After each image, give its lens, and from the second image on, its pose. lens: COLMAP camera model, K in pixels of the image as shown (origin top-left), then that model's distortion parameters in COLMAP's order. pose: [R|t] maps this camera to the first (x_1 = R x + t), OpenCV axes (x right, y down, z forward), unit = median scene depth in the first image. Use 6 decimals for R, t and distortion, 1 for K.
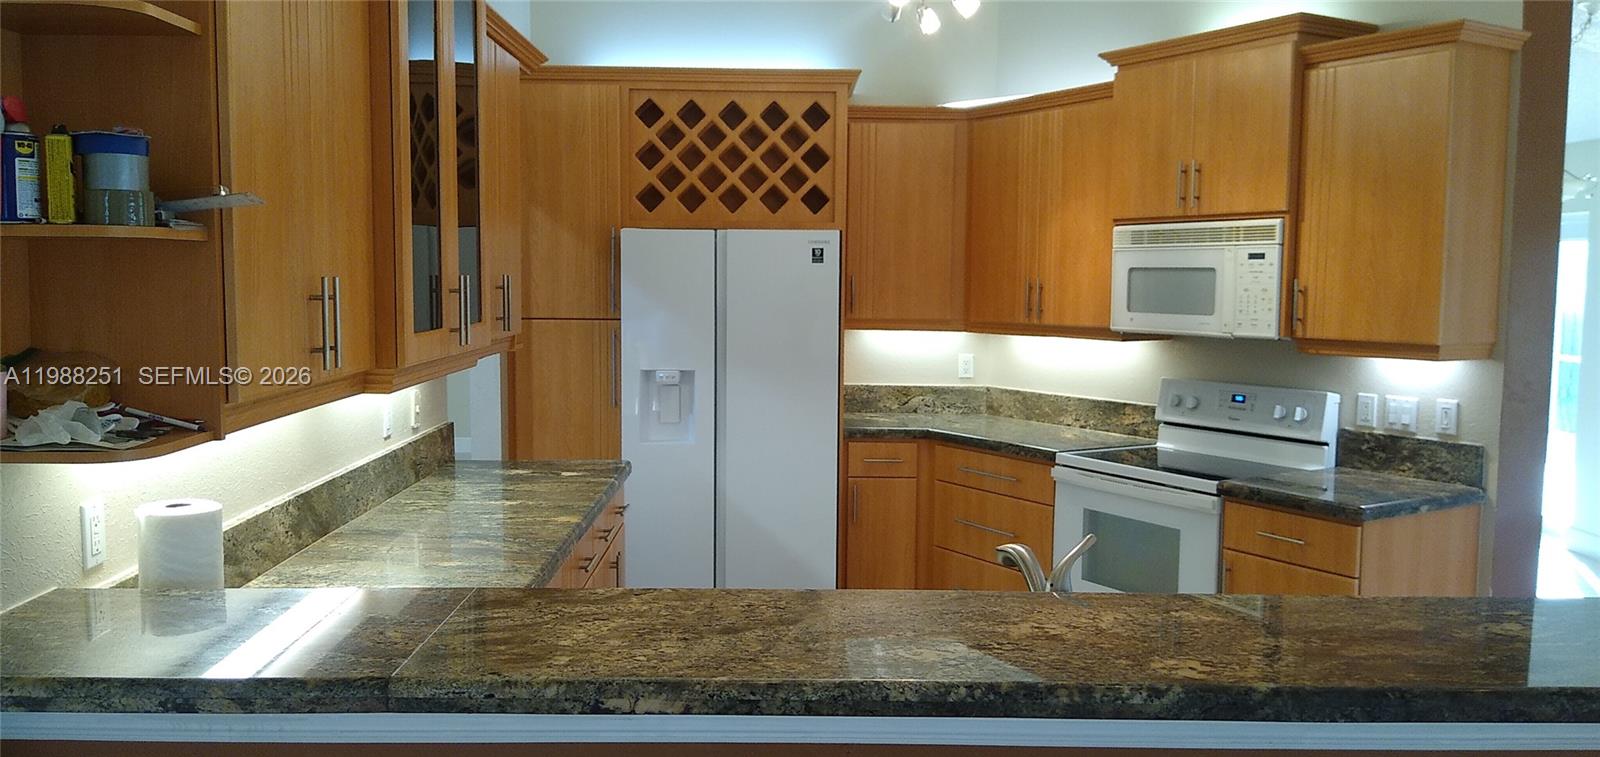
lens RADIAL K [[1203.4, 0, 798.6], [0, 1203.4, 376.3], [0, 0, 1]] dist [0.019619, -0.032091]
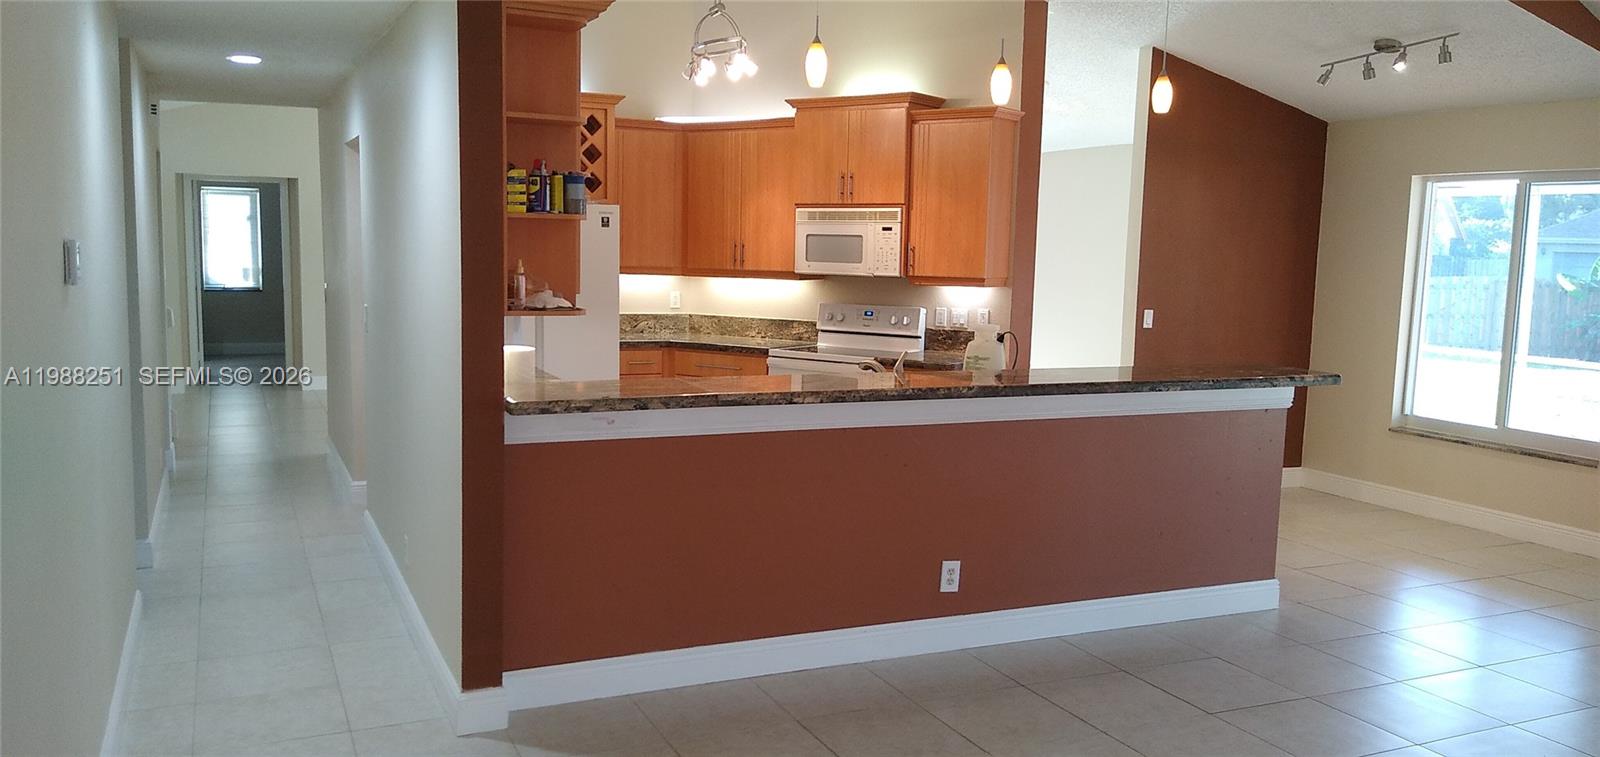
lens RADIAL K [[1126.2, 0, 799.3], [0, 1126.2, 377.5], [0, 0, 1]] dist [0.065112, -0.001693]
pose [[0.914573, -0.036632, 0.402758, -0.366504], [0.019738, 0.998746, 0.046020, 0.034006], [-0.403938, -0.034139, 0.914149, -0.407968]]
